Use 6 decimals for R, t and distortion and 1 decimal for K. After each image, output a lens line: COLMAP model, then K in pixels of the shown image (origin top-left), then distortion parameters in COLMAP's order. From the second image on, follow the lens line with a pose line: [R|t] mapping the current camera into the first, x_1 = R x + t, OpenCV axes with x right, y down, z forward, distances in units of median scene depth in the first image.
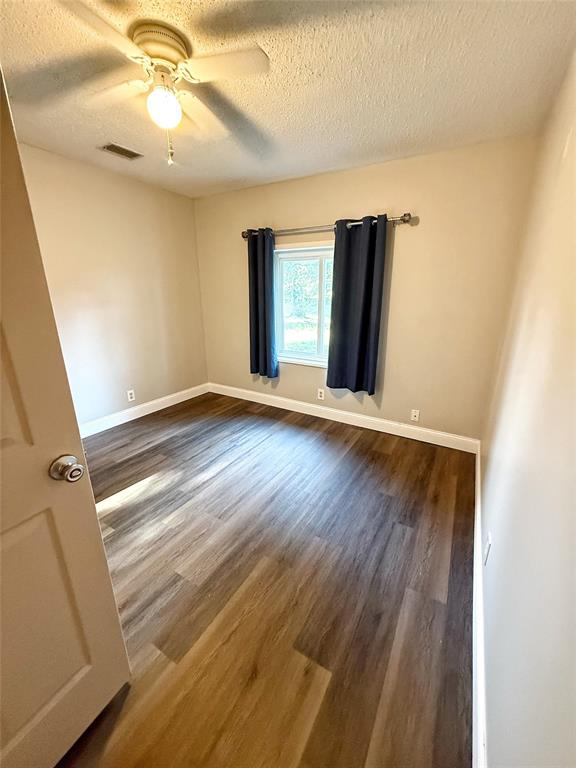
lens RADIAL K [[306.1, 0, 288.0], [0, 306.1, 384.0], [0, 0, 1]] dist [0.001434, -0.000322]
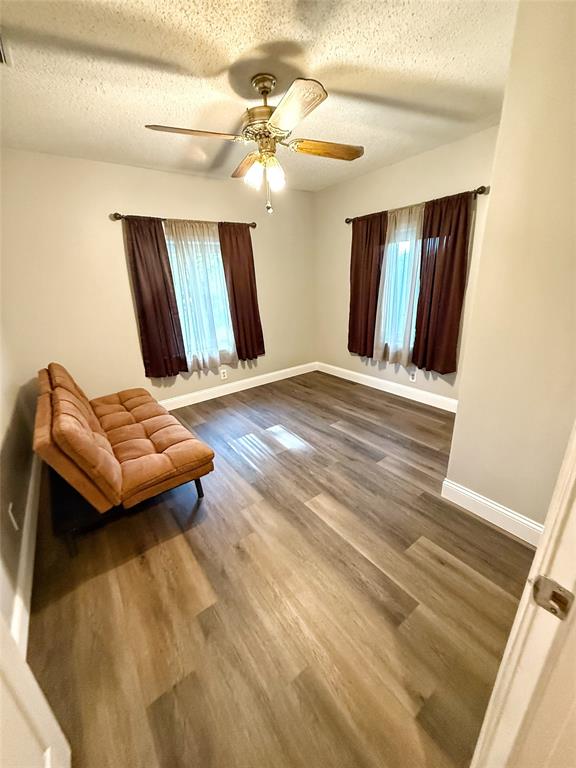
lens RADIAL K [[306.1, 0, 288.0], [0, 306.1, 384.0], [0, 0, 1]] dist [0.001434, -0.000322]
pose [[0.917155, 0.079845, -0.390451, 0.126127], [-0.061218, 0.996323, 0.059942, 0.024082], [0.393801, -0.031074, 0.918670, -0.070152]]
